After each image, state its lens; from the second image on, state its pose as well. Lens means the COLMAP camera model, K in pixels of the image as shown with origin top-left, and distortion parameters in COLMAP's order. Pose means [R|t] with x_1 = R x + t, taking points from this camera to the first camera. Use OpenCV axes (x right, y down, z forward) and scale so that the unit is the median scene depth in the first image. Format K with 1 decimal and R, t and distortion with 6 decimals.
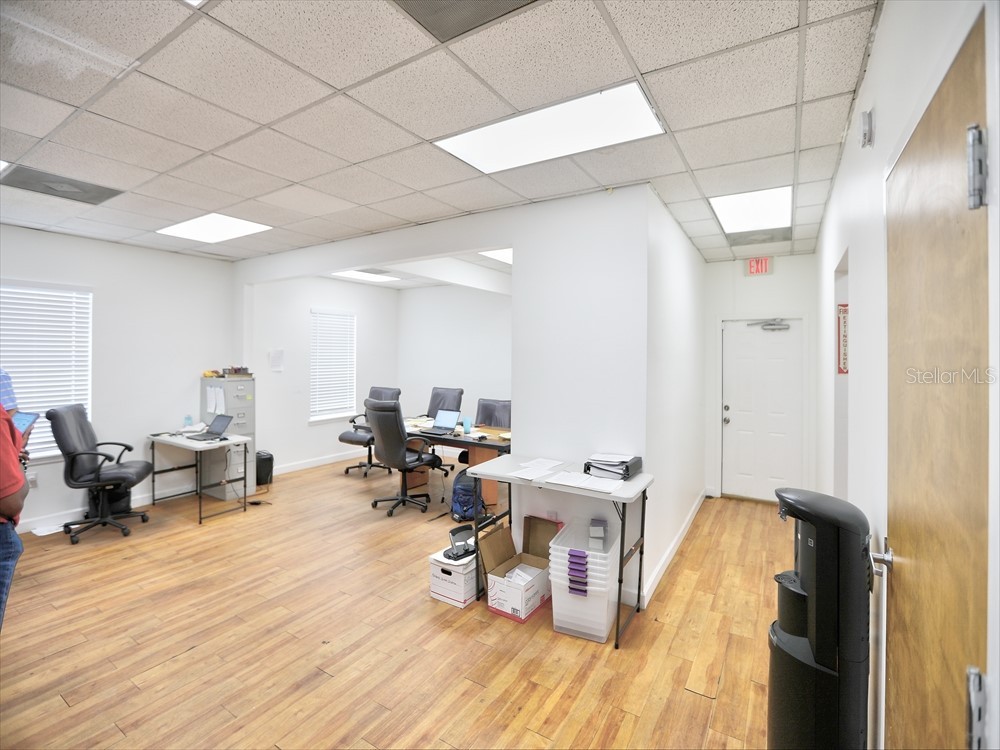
lens RADIAL K [[455.8, 0, 505.0], [0, 455.8, 366.2], [0, 0, 1]] dist [-0.000241, 0.000091]
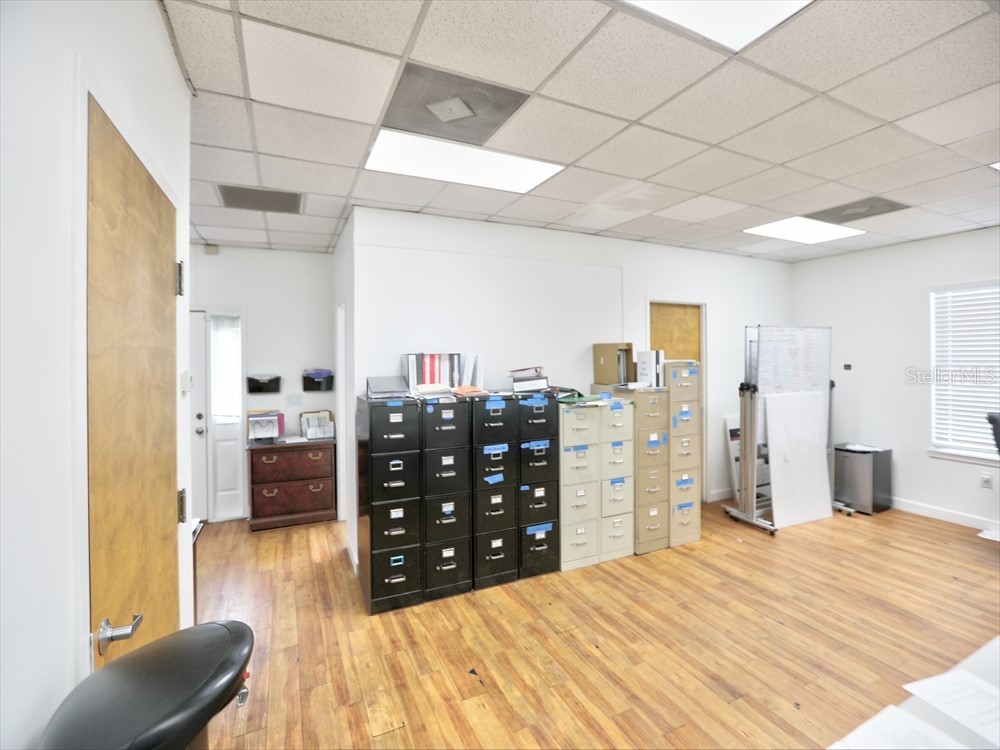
lens RADIAL K [[455.8, 0, 504.6], [0, 455.8, 367.1], [0, 0, 1]] dist [-0.000241, 0.000091]
pose [[-0.527506, 0.014838, -0.849422, 0.588542], [-0.011672, 0.999627, 0.024711, -0.016770], [0.849471, 0.022949, -0.527136, 1.003311]]
